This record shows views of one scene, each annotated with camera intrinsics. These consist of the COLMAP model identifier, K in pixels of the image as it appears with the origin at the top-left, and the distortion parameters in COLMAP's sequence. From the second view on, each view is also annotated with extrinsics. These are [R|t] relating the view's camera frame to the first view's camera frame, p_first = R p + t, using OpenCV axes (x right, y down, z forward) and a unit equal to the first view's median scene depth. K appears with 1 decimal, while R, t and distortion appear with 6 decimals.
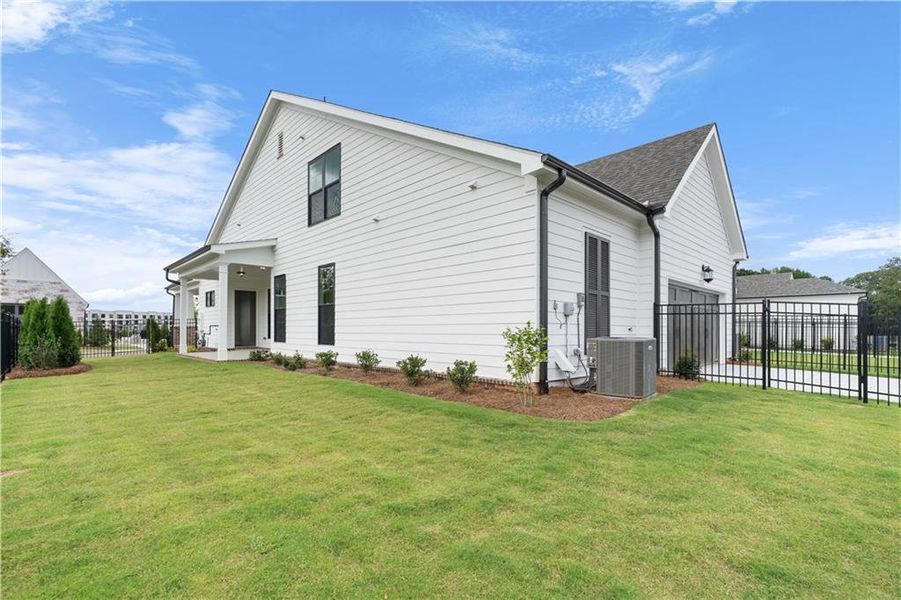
lens RADIAL K [[400.1, 0, 451.1], [0, 400.1, 306.7], [0, 0, 1]] dist [-0.003073, -0.000225]
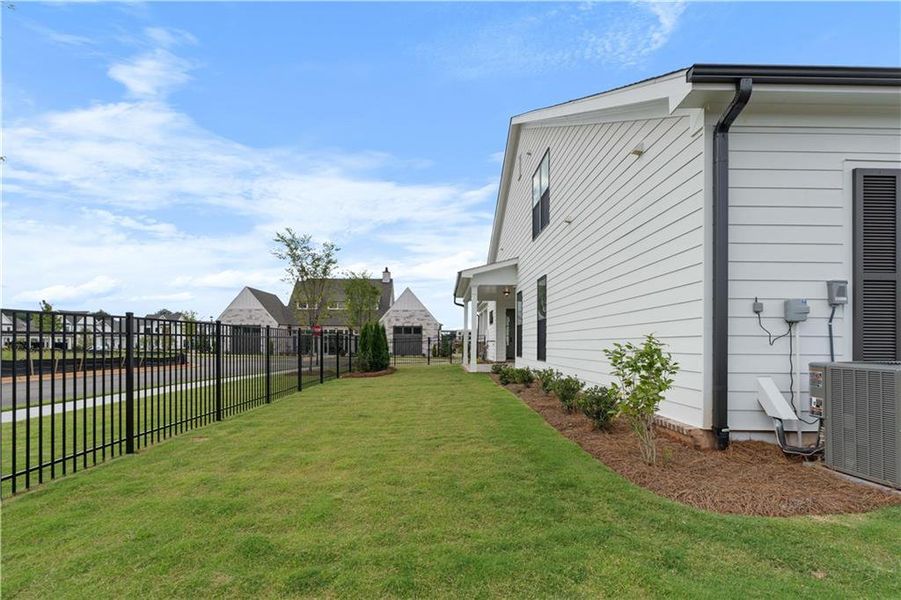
lens RADIAL K [[404.2, 0, 450.6], [0, 404.2, 320.5], [0, 0, 1]] dist [-0.001985, -0.000171]
pose [[0.746097, -0.037633, -0.664773, 0.325551], [0.036375, 0.999214, -0.015740, 0.011305], [0.664843, -0.012437, 0.746880, 0.244088]]
